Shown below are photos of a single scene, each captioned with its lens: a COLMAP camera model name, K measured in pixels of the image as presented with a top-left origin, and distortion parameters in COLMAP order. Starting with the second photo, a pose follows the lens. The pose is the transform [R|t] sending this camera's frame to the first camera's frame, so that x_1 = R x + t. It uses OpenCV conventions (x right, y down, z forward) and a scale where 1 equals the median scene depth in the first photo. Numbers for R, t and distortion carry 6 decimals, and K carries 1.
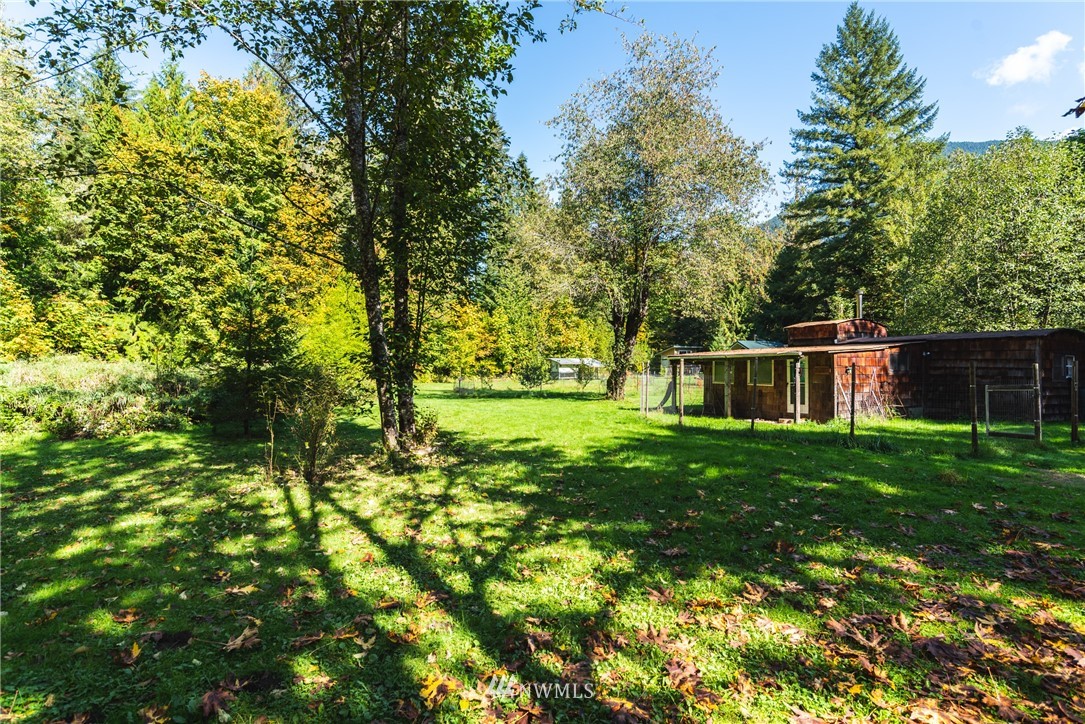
lens RADIAL K [[565.2, 0, 542.5], [0, 565.2, 362.0], [0, 0, 1]] dist [-0.028913, 0.022240]
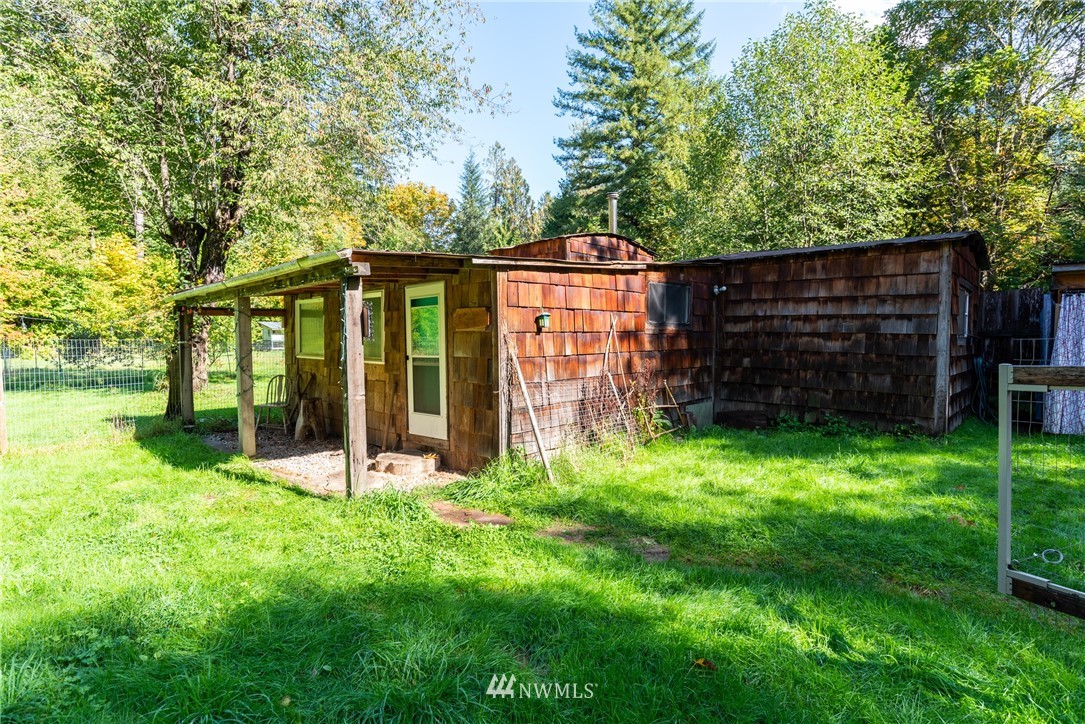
lens RADIAL K [[565.2, 0, 542.5], [0, 565.2, 362.0], [0, 0, 1]] dist [-0.028913, 0.022240]
pose [[0.945052, -0.020630, 0.326269, 0.135115], [0.003073, 0.998524, 0.054233, 0.007190], [-0.326906, -0.050251, 0.943720, 0.207781]]
